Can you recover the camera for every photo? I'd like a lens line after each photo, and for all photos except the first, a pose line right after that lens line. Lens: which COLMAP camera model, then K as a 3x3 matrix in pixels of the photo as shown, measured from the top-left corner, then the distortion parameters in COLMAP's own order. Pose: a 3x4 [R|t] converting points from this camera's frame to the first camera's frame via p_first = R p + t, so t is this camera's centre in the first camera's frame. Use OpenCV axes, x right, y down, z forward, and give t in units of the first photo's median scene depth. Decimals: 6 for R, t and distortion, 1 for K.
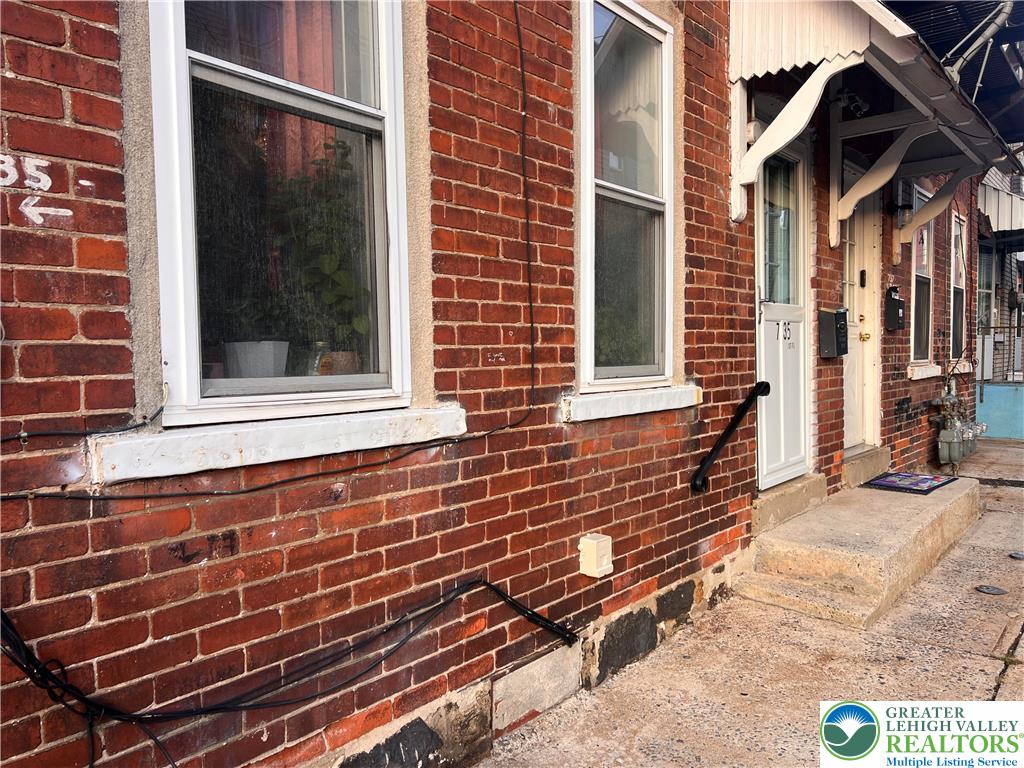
lens RADIAL K [[772.3, 0, 508.2], [0, 772.3, 390.8], [0, 0, 1]] dist [0.043356, -0.022541]
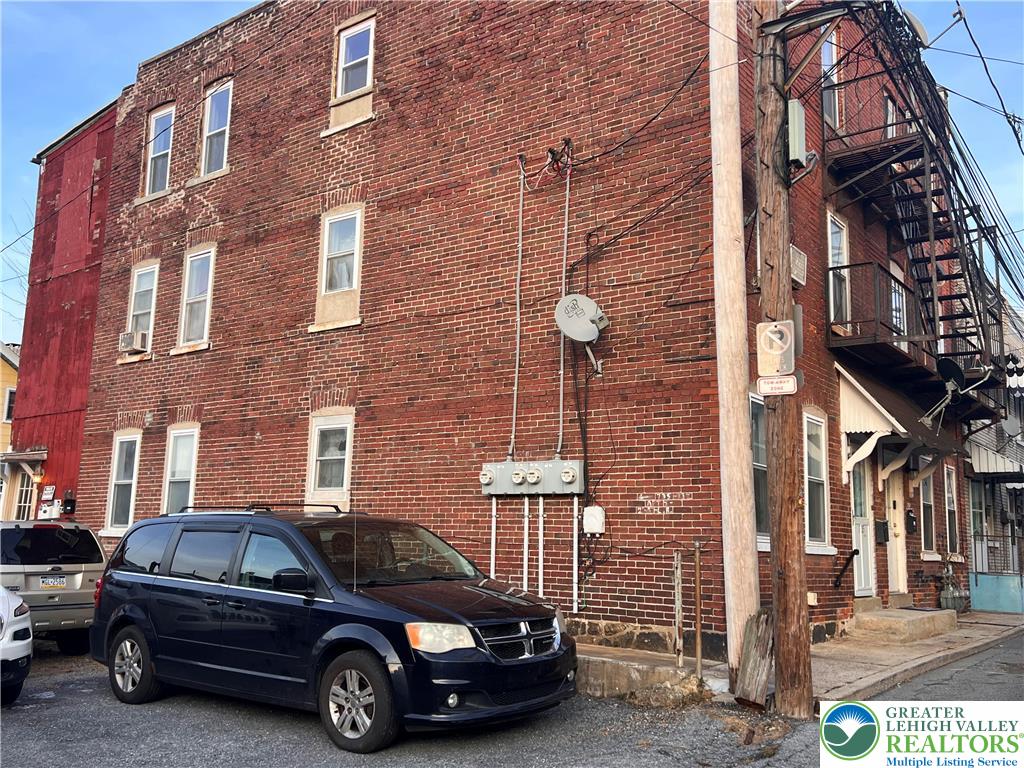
lens RADIAL K [[936.1, 0, 509.0], [0, 936.1, 389.1], [0, 0, 1]] dist [0.064405, -0.072022]
pose [[0.997947, 0.055232, 0.032414, -1.228821], [-0.047115, 0.976019, -0.212526, 0.249401], [-0.043375, 0.210563, 0.976618, -2.721469]]
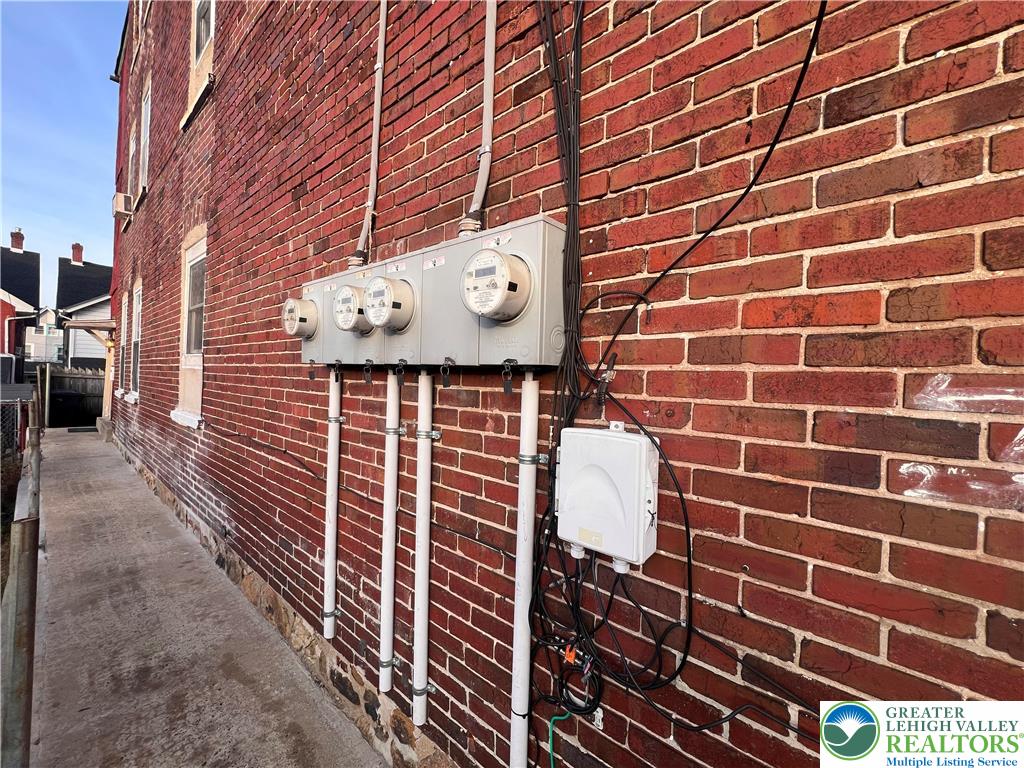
lens RADIAL K [[412.4, 0, 493.7], [0, 412.4, 386.0], [0, 0, 1]] dist [-0.000040, -0.000017]
pose [[0.996421, 0.059595, -0.059949, -0.858243], [-0.061255, 0.997777, -0.026249, -0.089734], [0.058251, 0.029827, 0.997856, 0.350410]]
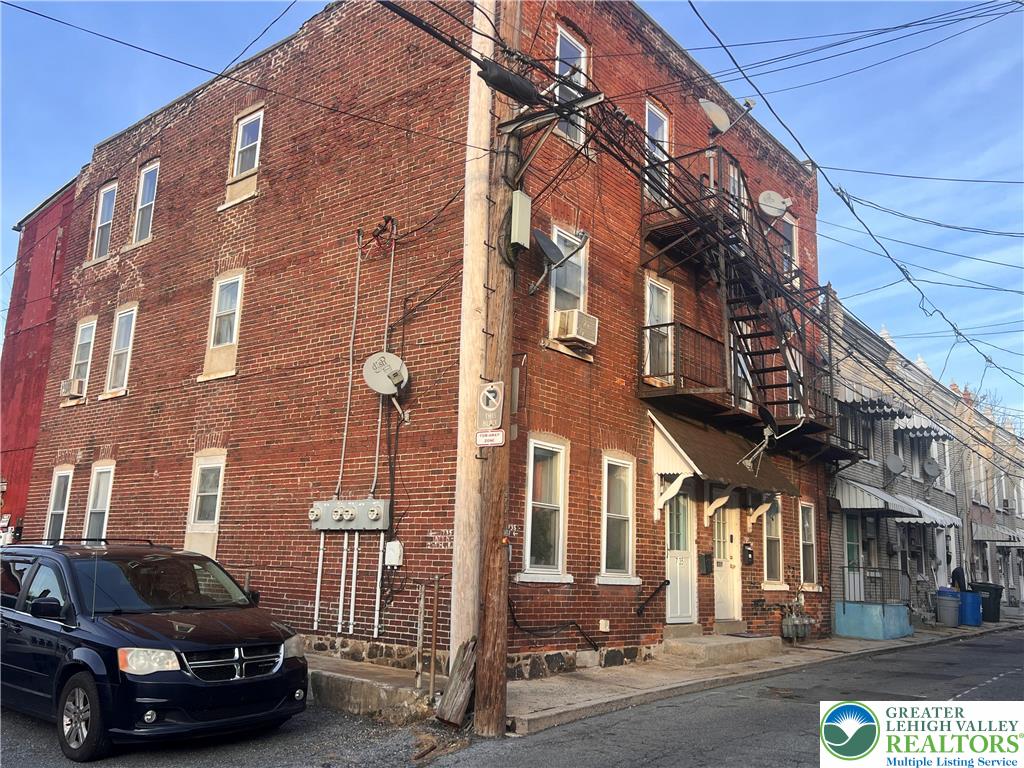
lens RADIAL K [[862.6, 0, 506.3], [0, 862.6, 378.3], [0, 0, 1]] dist [0.060686, -0.084917]
pose [[0.998238, 0.058138, -0.011871, -0.328656], [-0.059231, 0.964339, -0.257958, 0.170040], [-0.003550, 0.258207, 0.966083, -2.903311]]
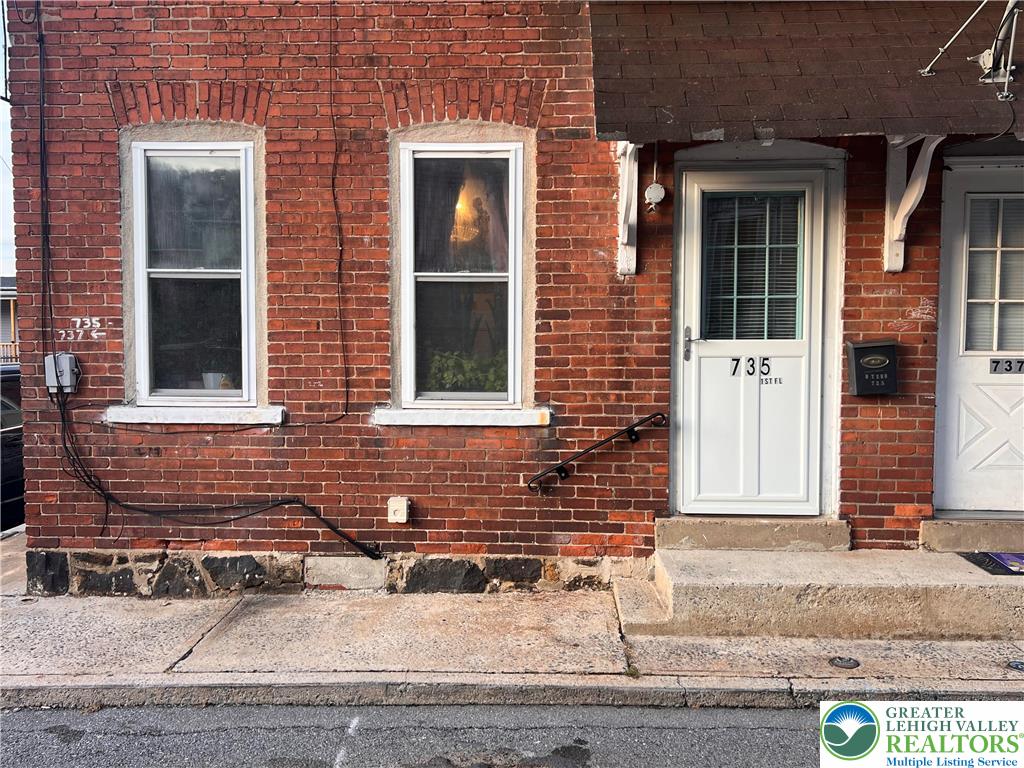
lens RADIAL K [[886.0, 0, 506.5], [0, 886.0, 385.6], [0, 0, 1]] dist [0.074389, -0.092555]
pose [[0.603931, 0.064887, -0.794391, 1.661356], [-0.049746, 0.997806, 0.043683, -0.132599], [0.795483, 0.013136, 0.605834, 0.064004]]
